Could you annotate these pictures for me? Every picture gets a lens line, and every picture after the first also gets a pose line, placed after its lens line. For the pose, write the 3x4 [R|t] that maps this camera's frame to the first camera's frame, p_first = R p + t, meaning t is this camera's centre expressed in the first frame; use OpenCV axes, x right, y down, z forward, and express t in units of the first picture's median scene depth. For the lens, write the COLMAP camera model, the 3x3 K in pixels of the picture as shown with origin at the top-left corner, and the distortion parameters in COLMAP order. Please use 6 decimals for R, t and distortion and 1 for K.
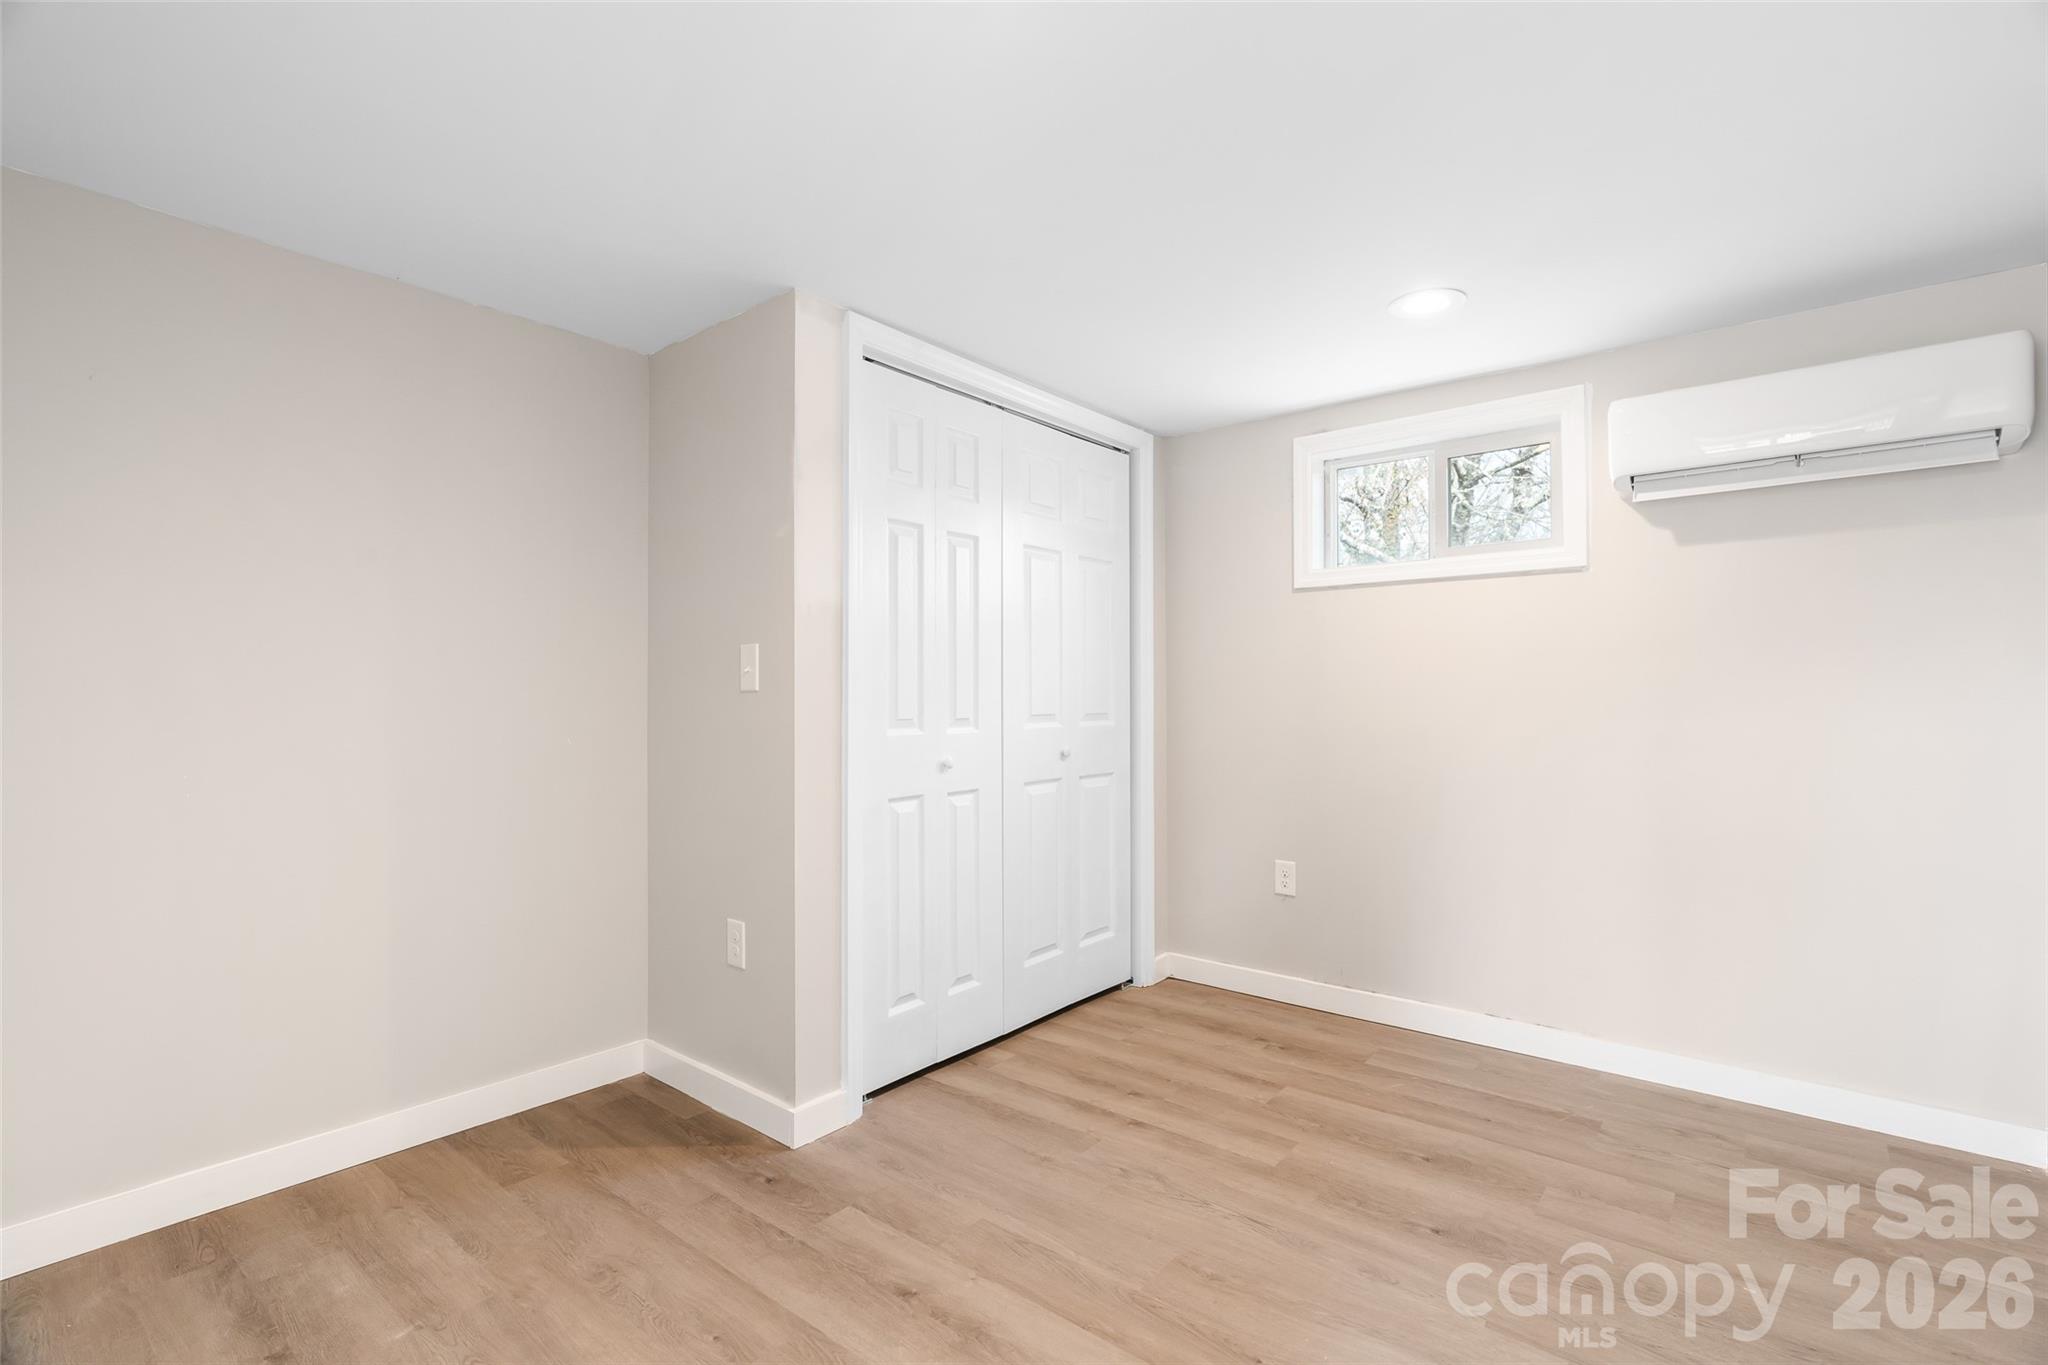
lens RADIAL K [[924.2, 0, 1018.7], [0, 924.2, 688.9], [0, 0, 1]] dist [-0.015523, 0.000584]
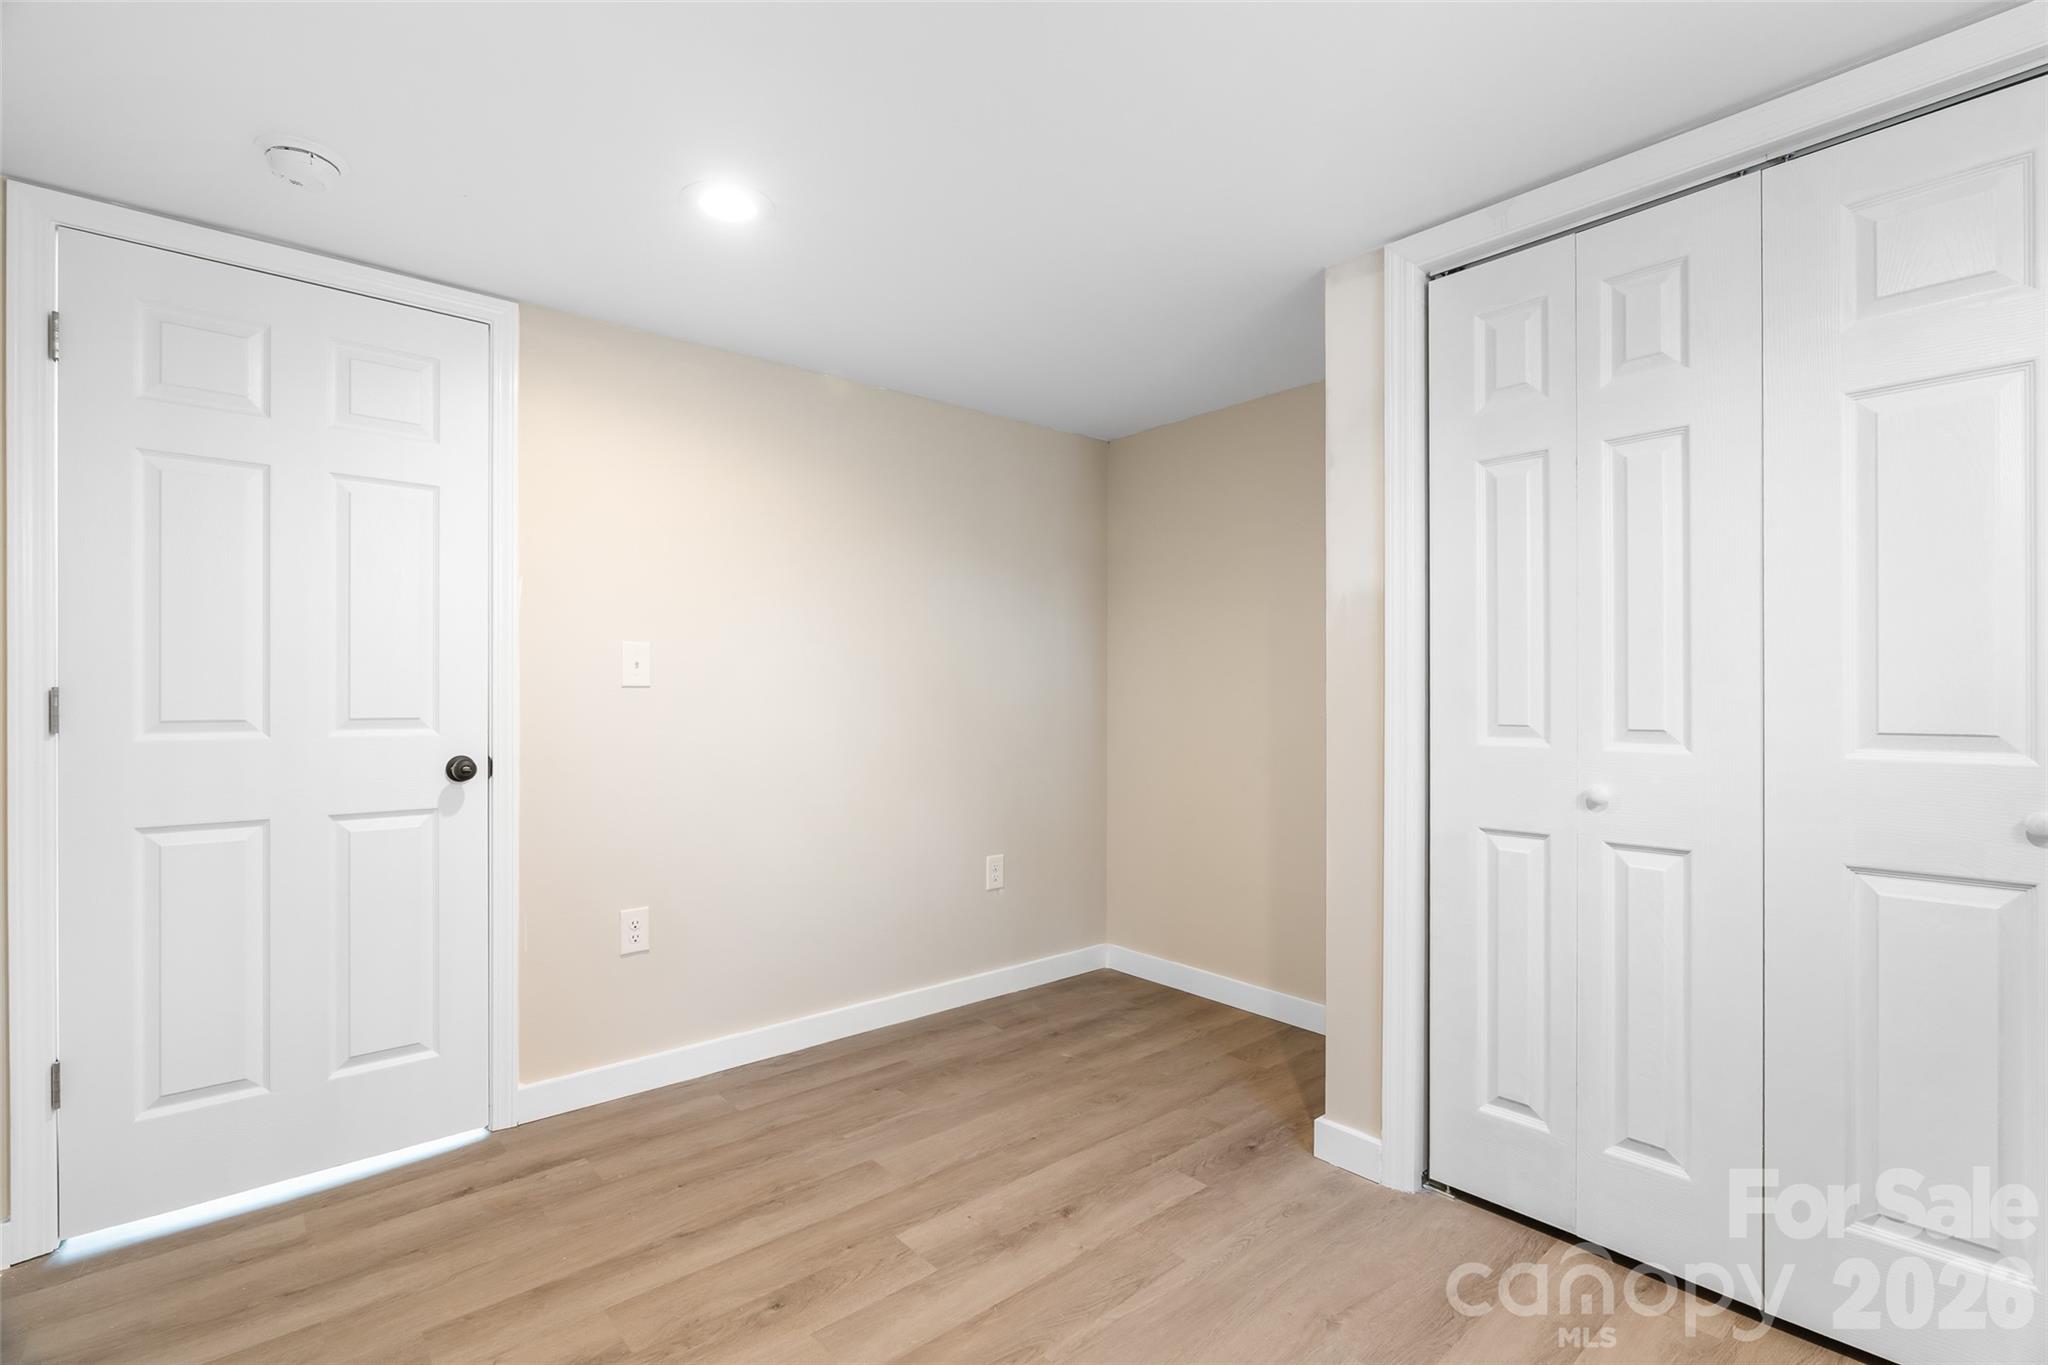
lens RADIAL K [[924.2, 0, 1018.7], [0, 924.2, 688.9], [0, 0, 1]] dist [-0.015523, 0.000584]
pose [[-0.160210, 0.002246, -0.987080, 0.892328], [0.007481, 0.999971, 0.001061, -0.000790], [0.987055, -0.007215, -0.160223, 0.981871]]
